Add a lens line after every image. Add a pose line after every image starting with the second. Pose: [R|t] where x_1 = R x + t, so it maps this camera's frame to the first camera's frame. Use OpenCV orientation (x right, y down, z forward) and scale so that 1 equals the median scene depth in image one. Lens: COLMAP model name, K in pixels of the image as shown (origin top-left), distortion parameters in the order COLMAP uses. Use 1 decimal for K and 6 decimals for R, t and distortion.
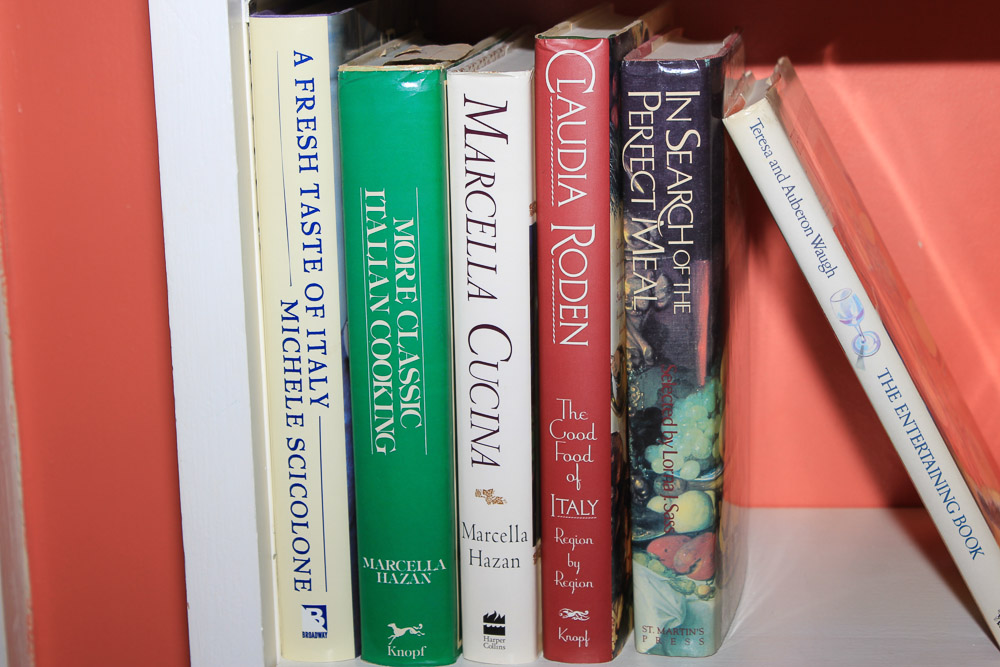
lens RADIAL K [[1410.4, 0, 500.0], [0, 1410.4, 333.5], [0, 0, 1]] dist [-0.000738, -0.000856]
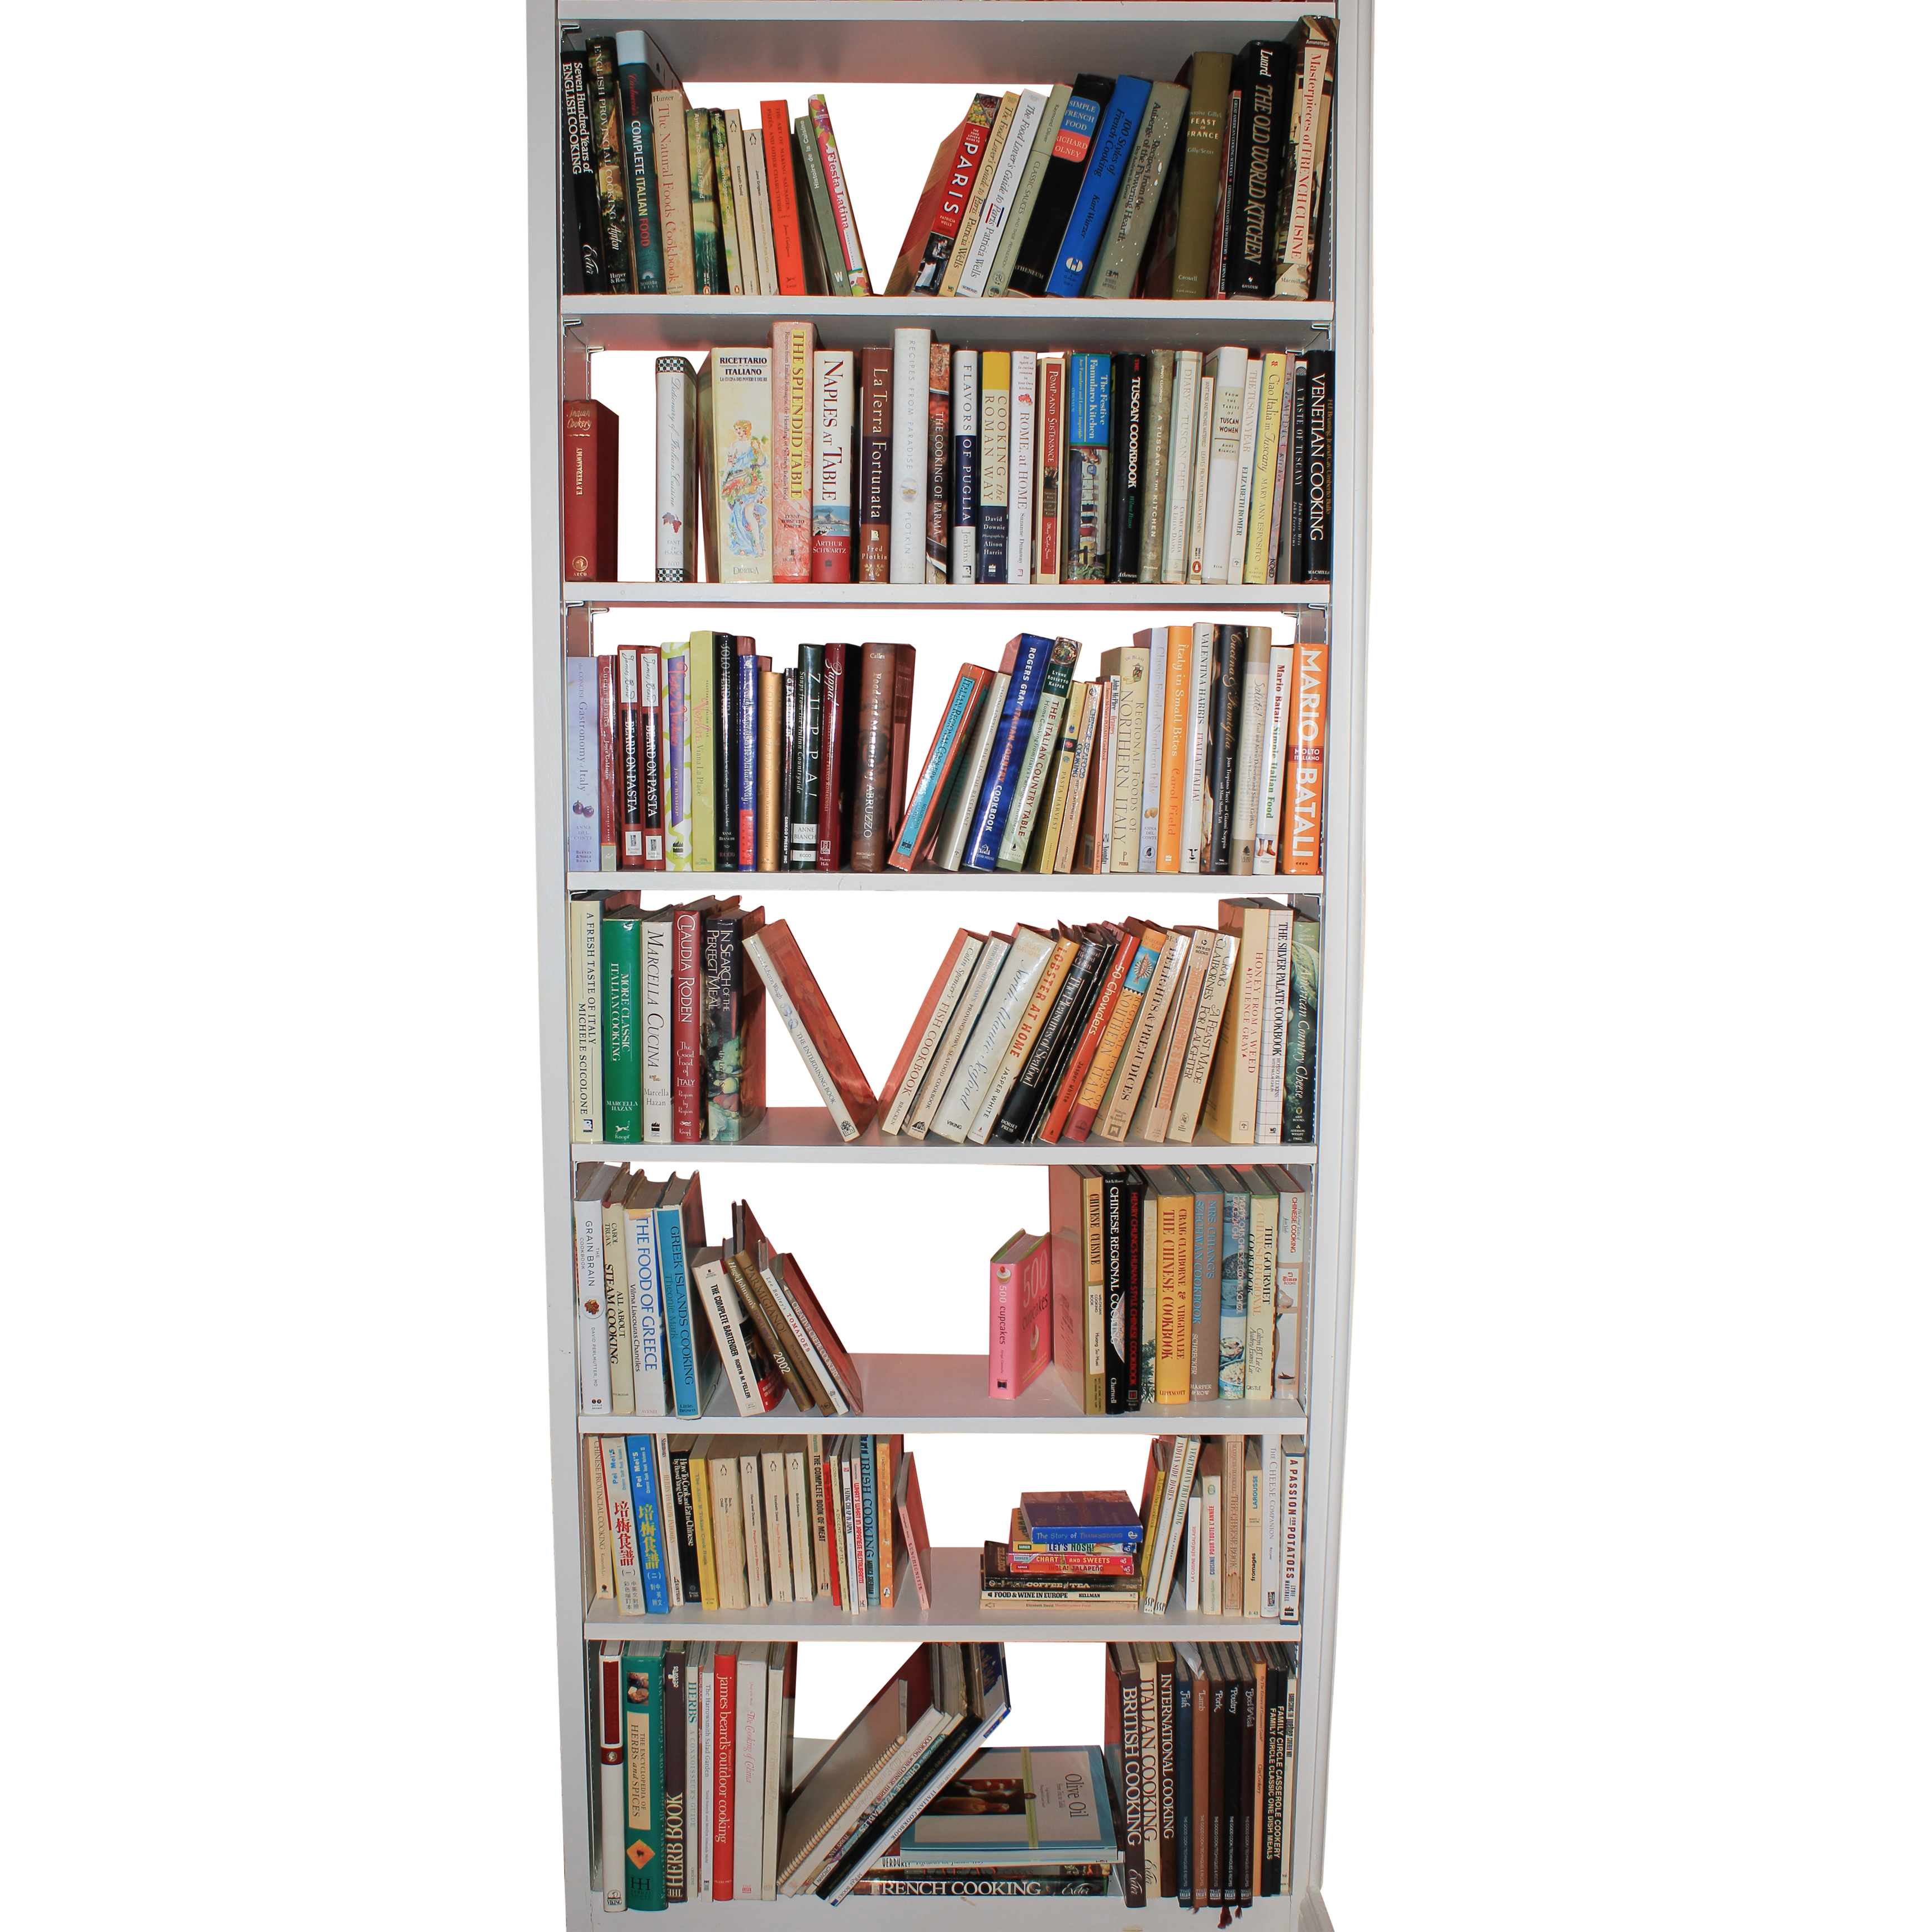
lens RADIAL K [[2653.3, 0, 928.1], [0, 2653.3, 964.8], [0, 0, 1]] dist [-0.021364, -0.050465]
pose [[0.999615, 0.023294, -0.015104, 0.585945], [-0.023961, 0.998671, -0.045630, 0.118690], [0.014021, 0.045974, 0.998844, -4.053094]]
